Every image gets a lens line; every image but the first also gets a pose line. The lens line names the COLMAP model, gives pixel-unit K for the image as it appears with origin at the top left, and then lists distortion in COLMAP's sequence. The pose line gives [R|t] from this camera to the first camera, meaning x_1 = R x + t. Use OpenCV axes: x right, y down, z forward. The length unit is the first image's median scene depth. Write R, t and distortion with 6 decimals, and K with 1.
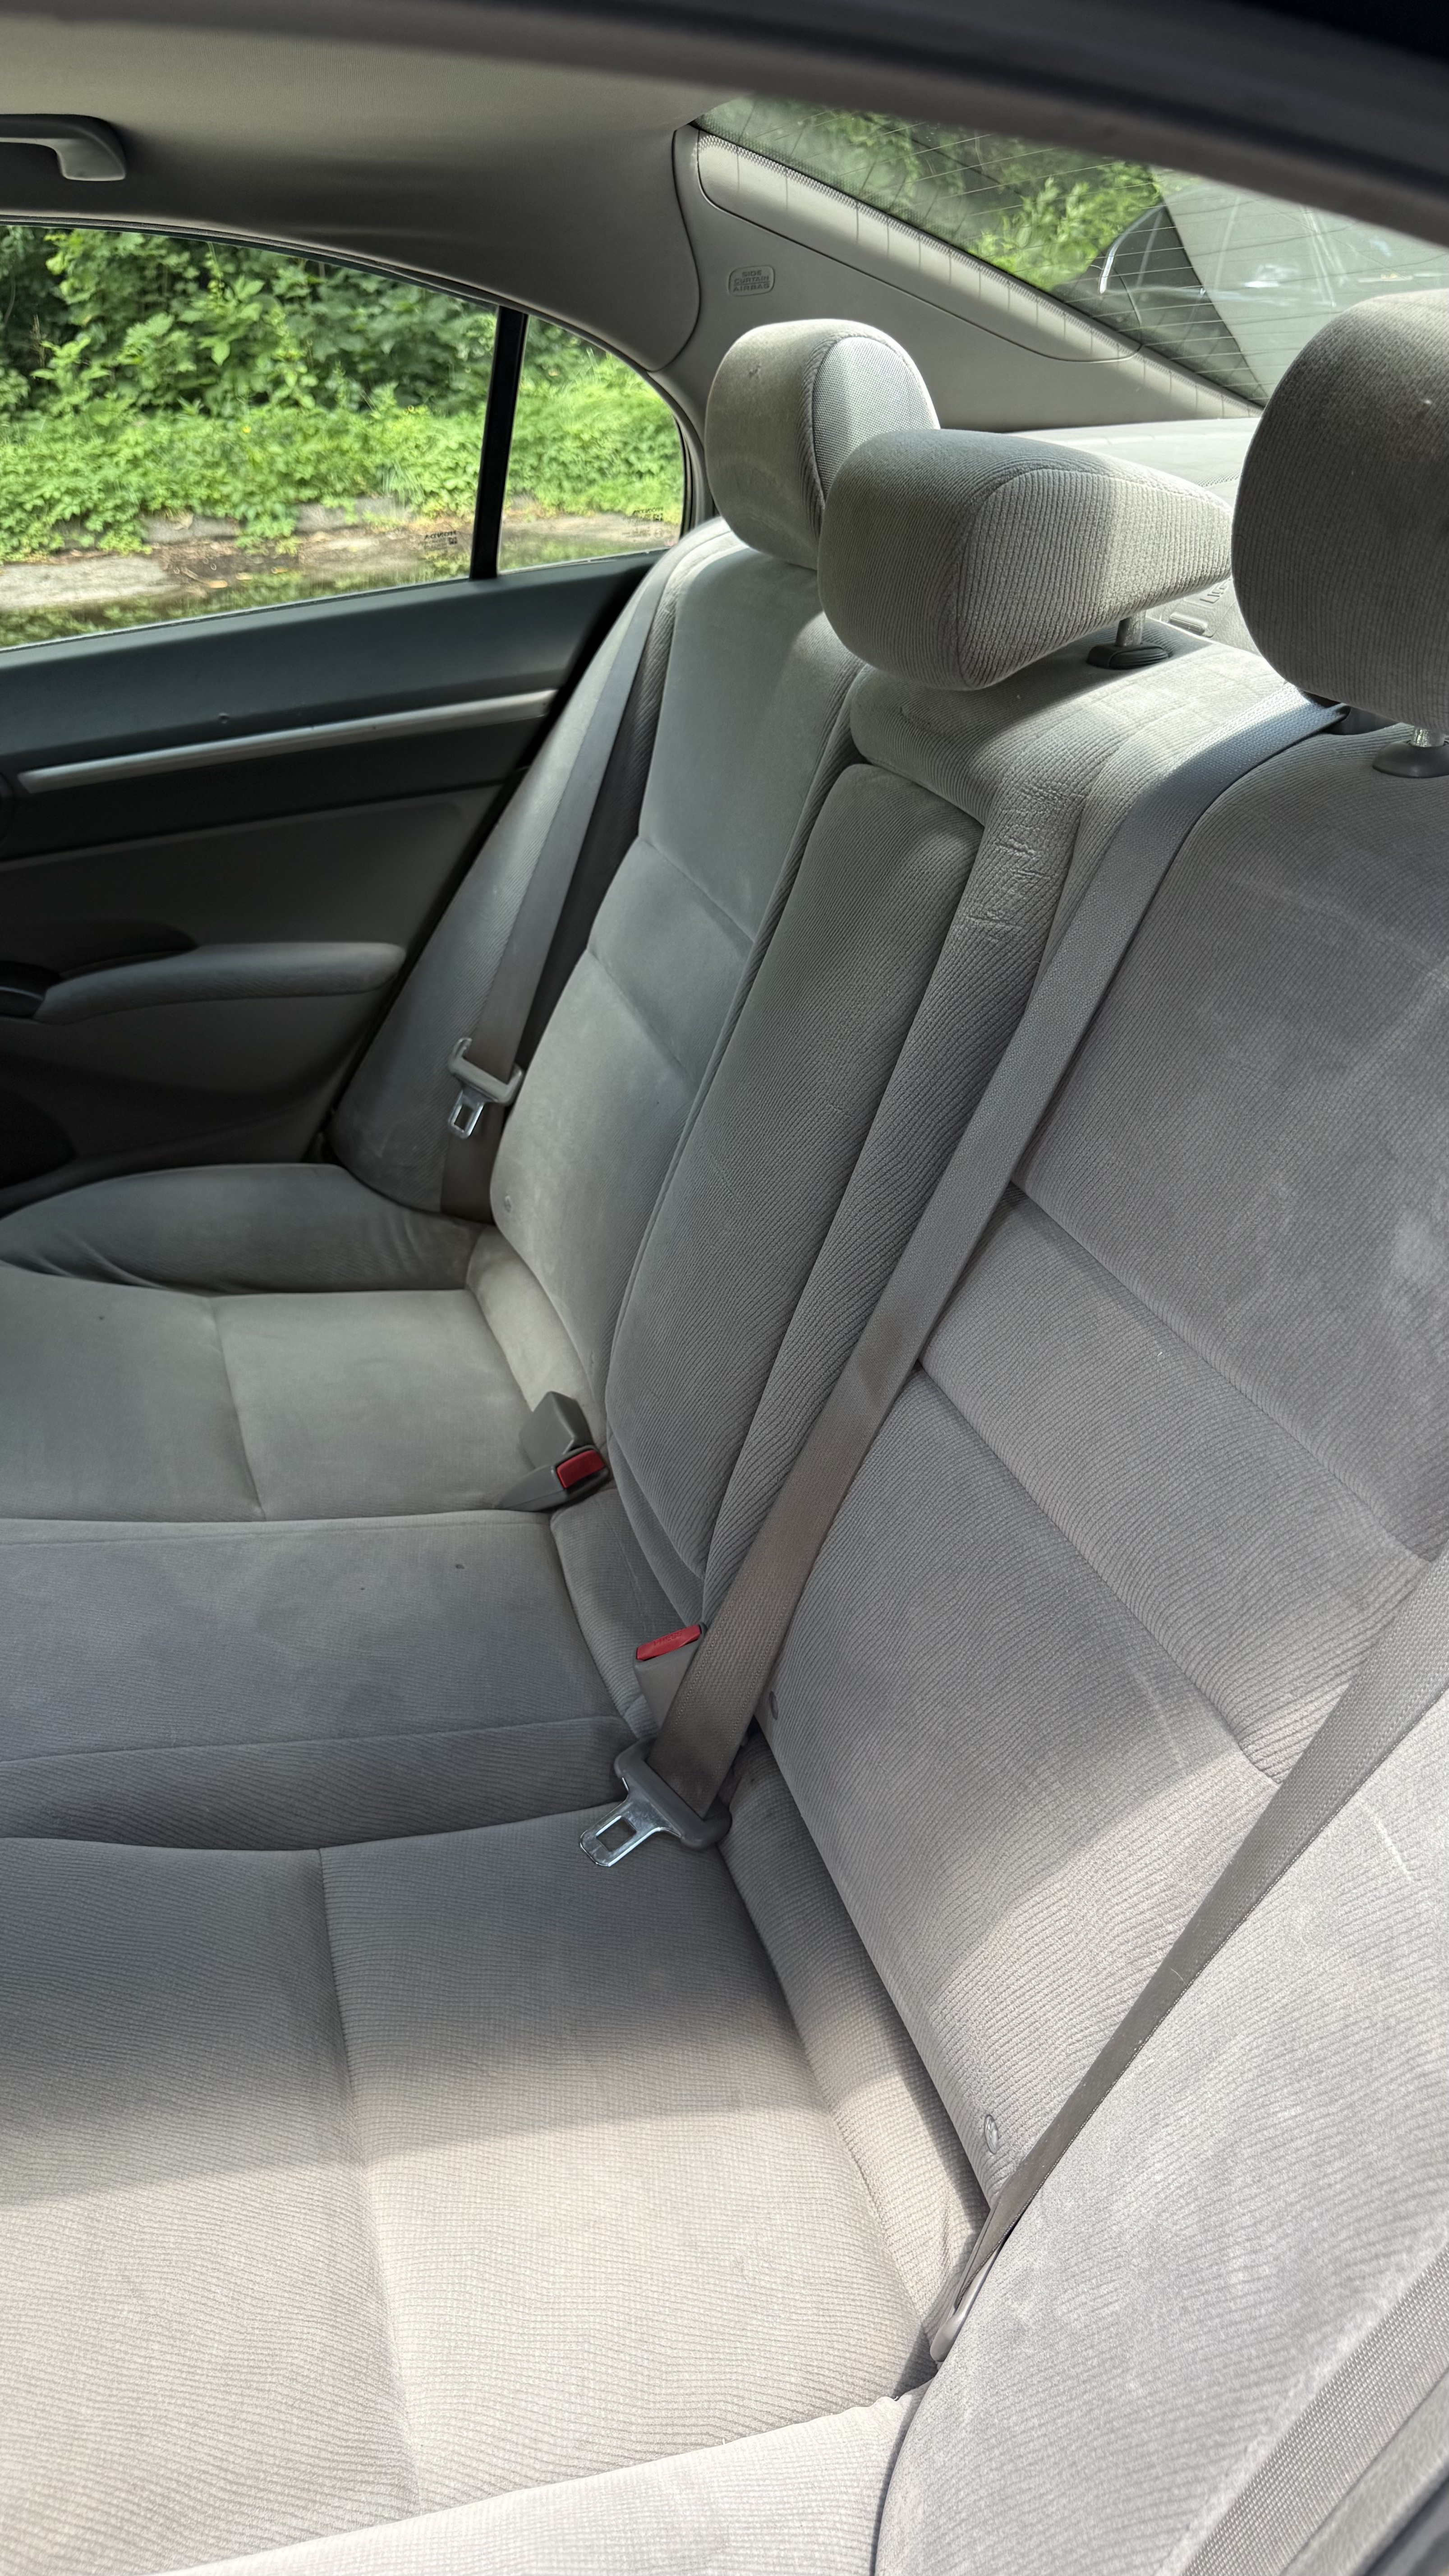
lens RADIAL K [[1749.0, 0, 721.9], [0, 1749.0, 1297.2], [0, 0, 1]] dist [0.116806, -0.208473]
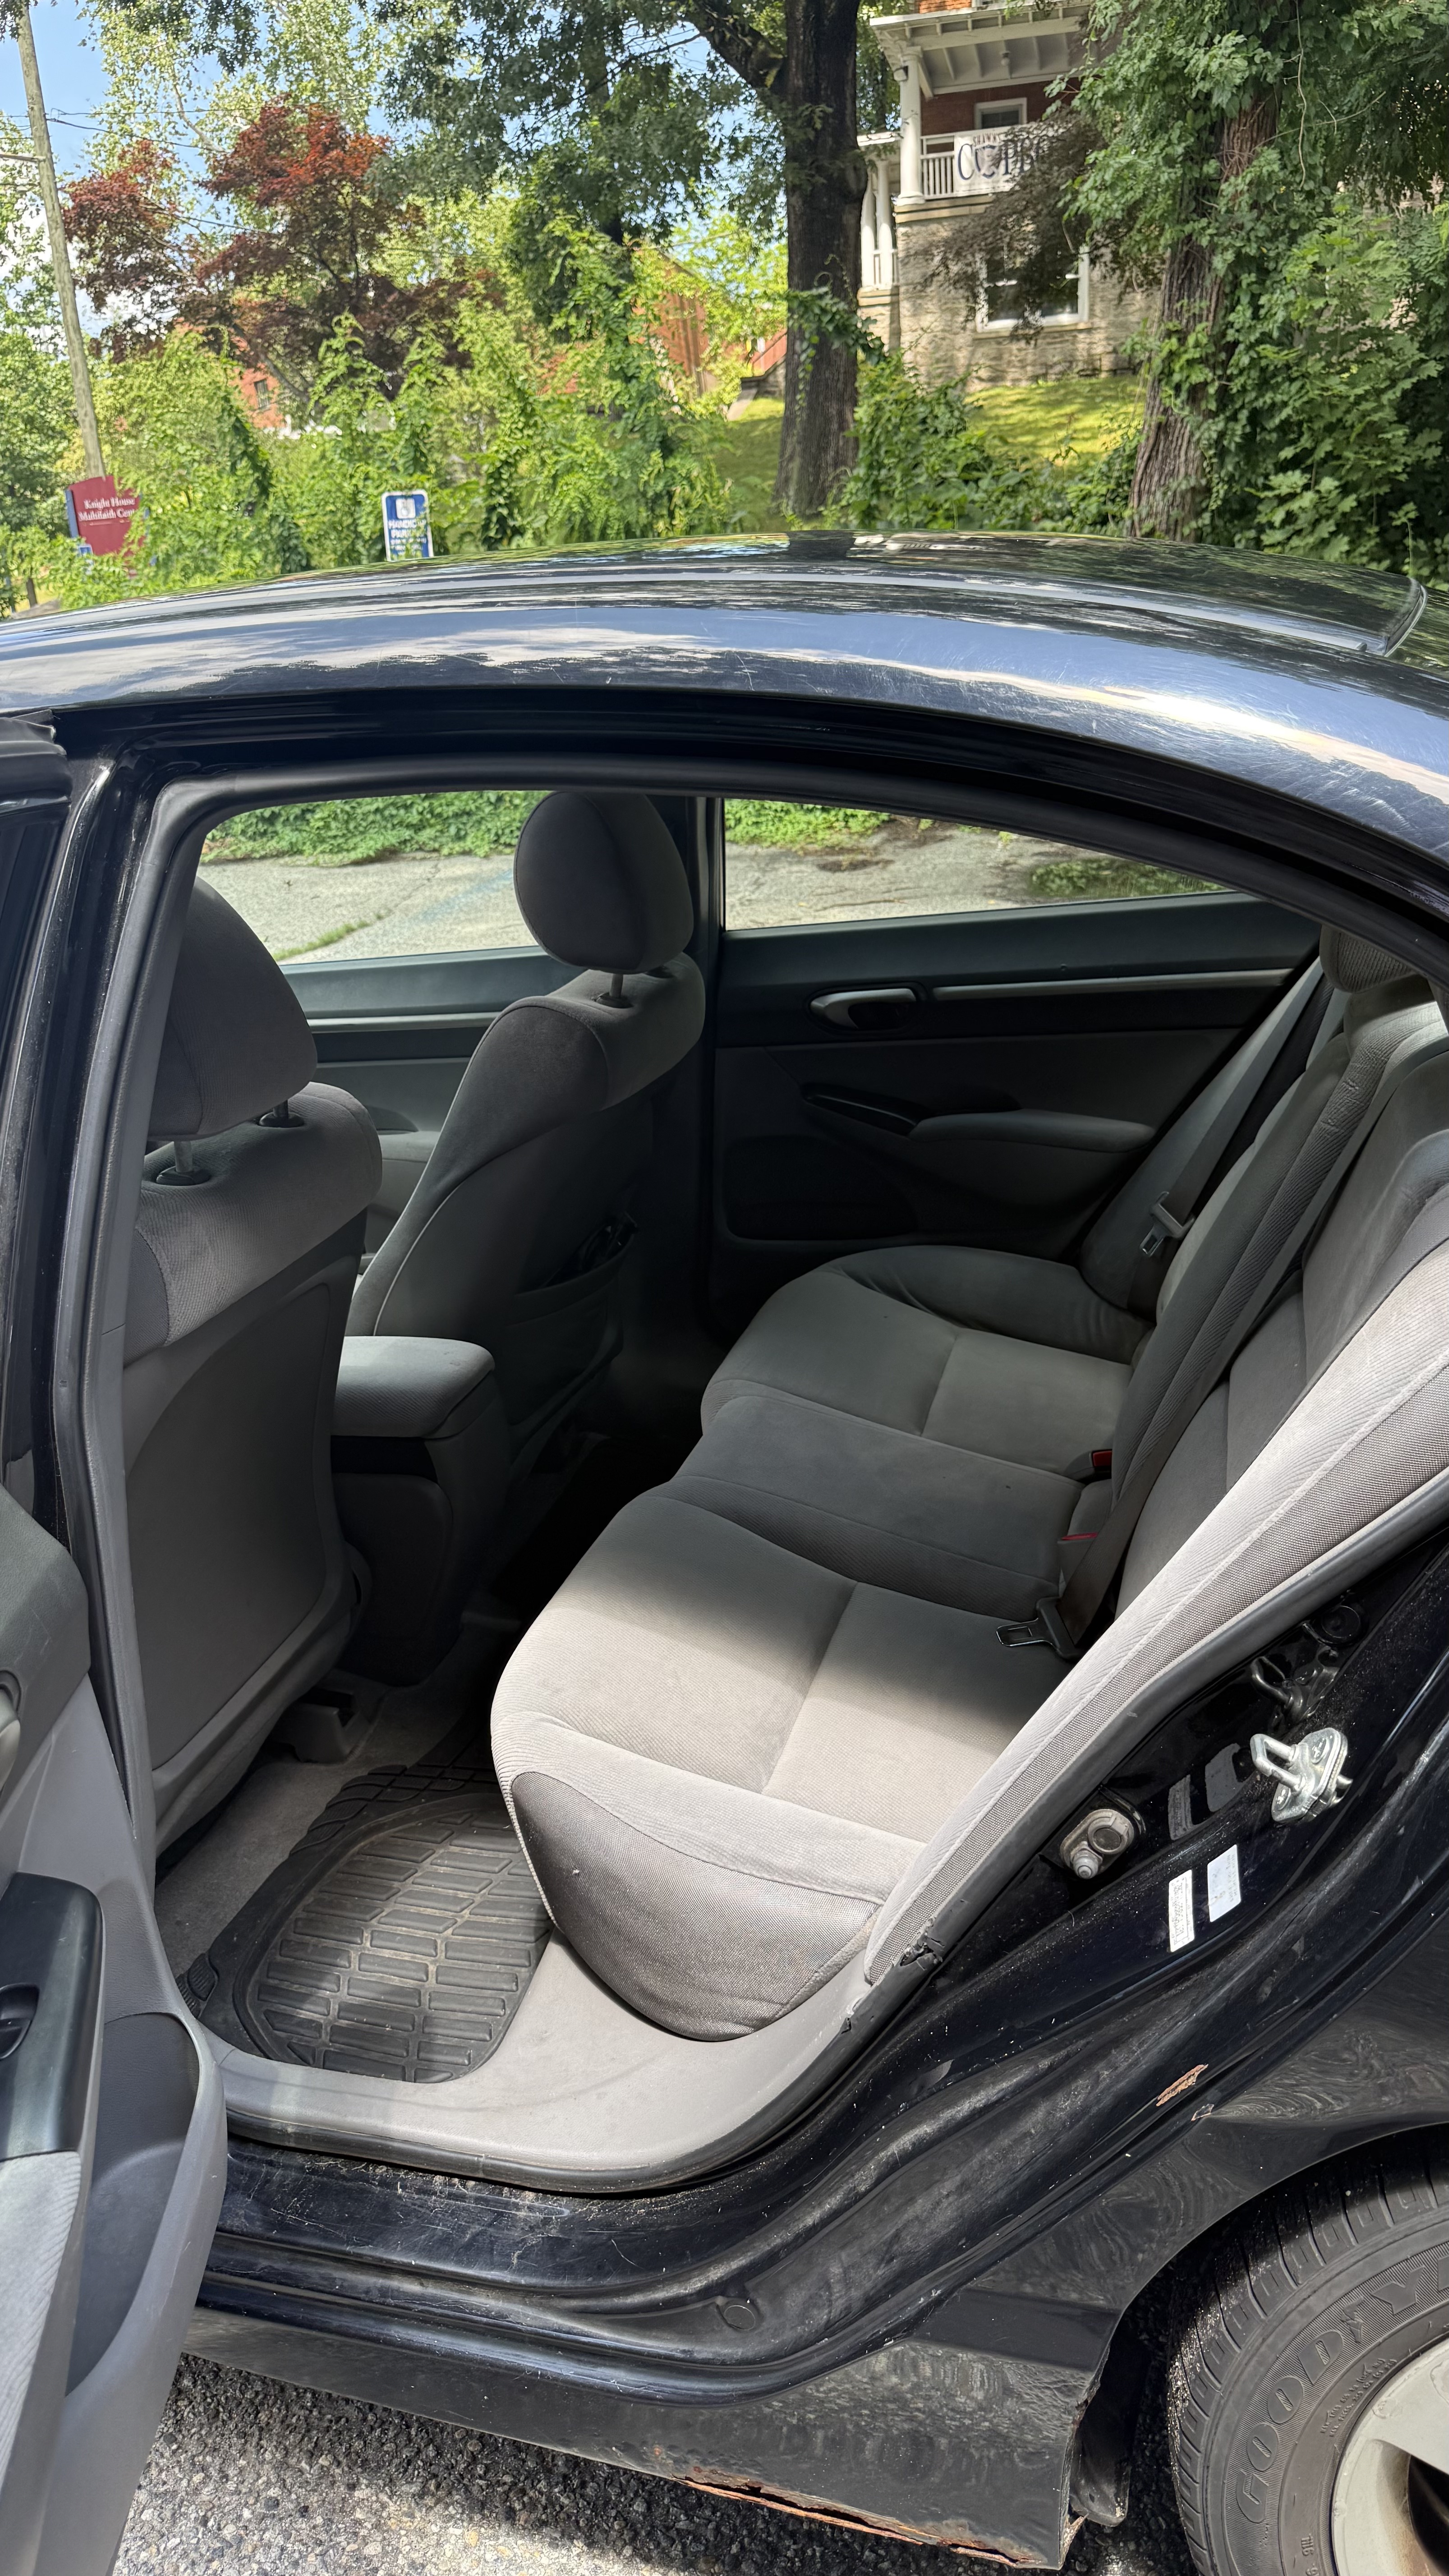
lens RADIAL K [[1749.0, 0, 721.9], [0, 1749.0, 1297.2], [0, 0, 1]] dist [0.116806, -0.208473]
pose [[0.815677, 0.201155, -0.542409, 0.356344], [-0.267323, 0.962554, -0.045034, 0.097560], [0.513039, 0.181731, 0.838907, -0.380696]]
